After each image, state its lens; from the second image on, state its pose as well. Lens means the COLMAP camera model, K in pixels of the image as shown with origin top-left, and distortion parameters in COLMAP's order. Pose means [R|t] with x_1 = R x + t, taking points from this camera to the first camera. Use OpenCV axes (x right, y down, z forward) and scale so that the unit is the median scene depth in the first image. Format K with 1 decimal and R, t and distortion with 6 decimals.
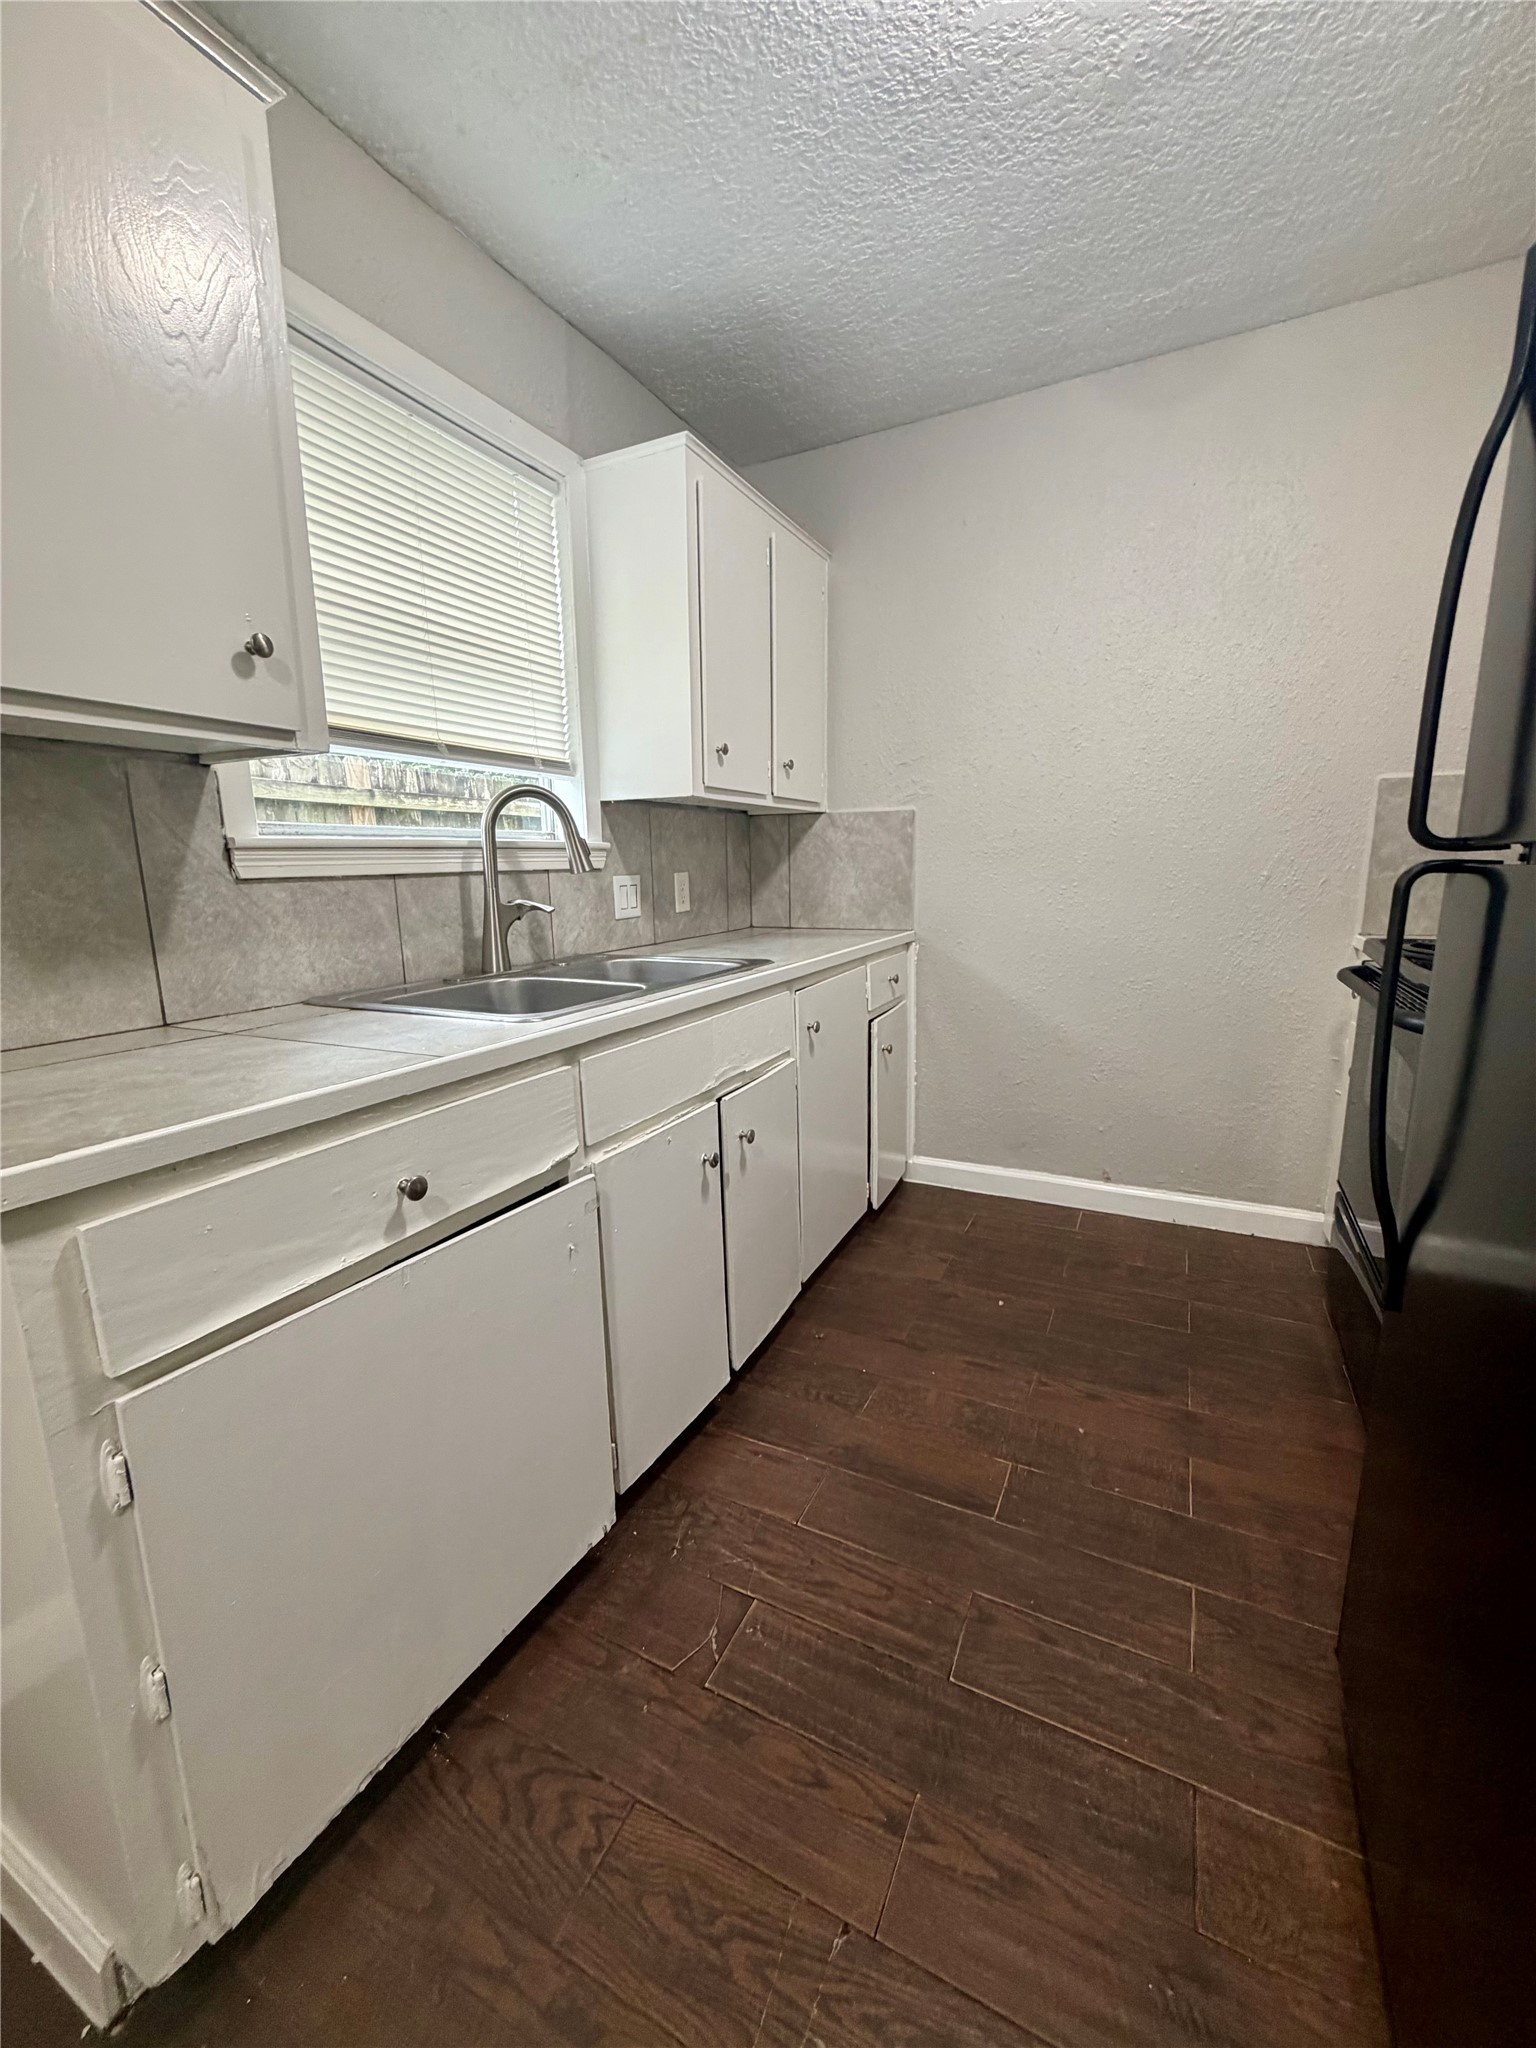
lens RADIAL K [[820.2, 0, 768.2], [0, 820.2, 1023.1], [0, 0, 1]] dist [0.004613, -0.000375]
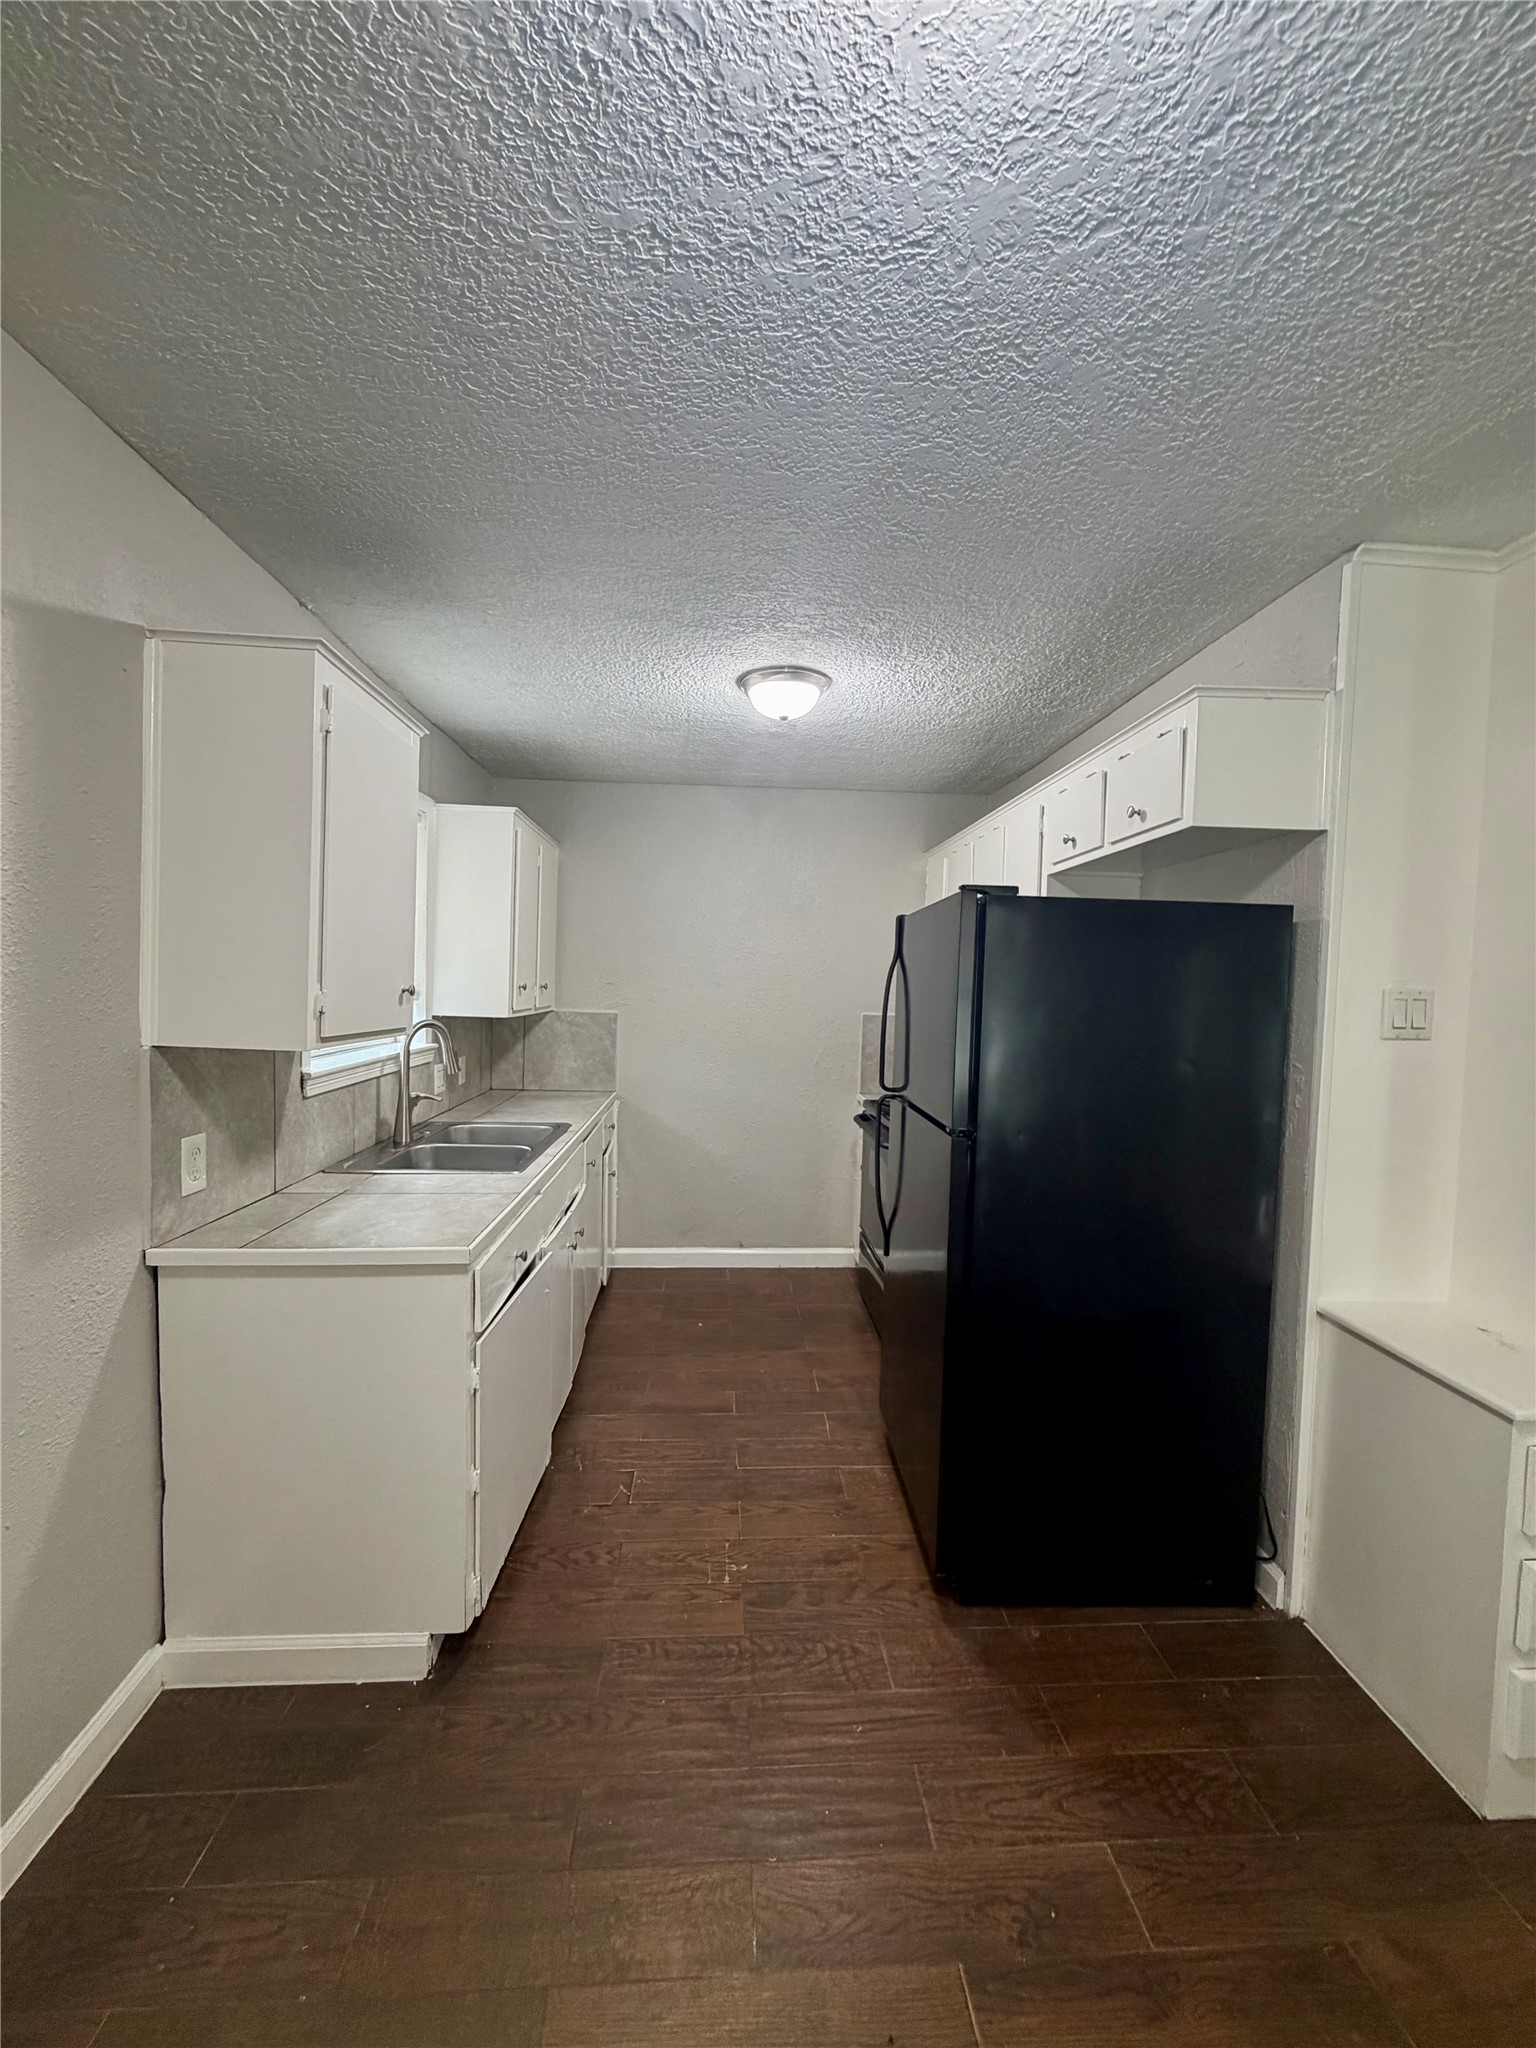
lens RADIAL K [[820.2, 0, 773.7], [0, 820.2, 1021.4], [0, 0, 1]] dist [0.004613, -0.000375]
pose [[0.860865, 0.018465, 0.508499, -0.460341], [0.054772, 0.990172, -0.128682, -0.044084], [-0.505877, 0.138630, 0.851393, -0.589656]]
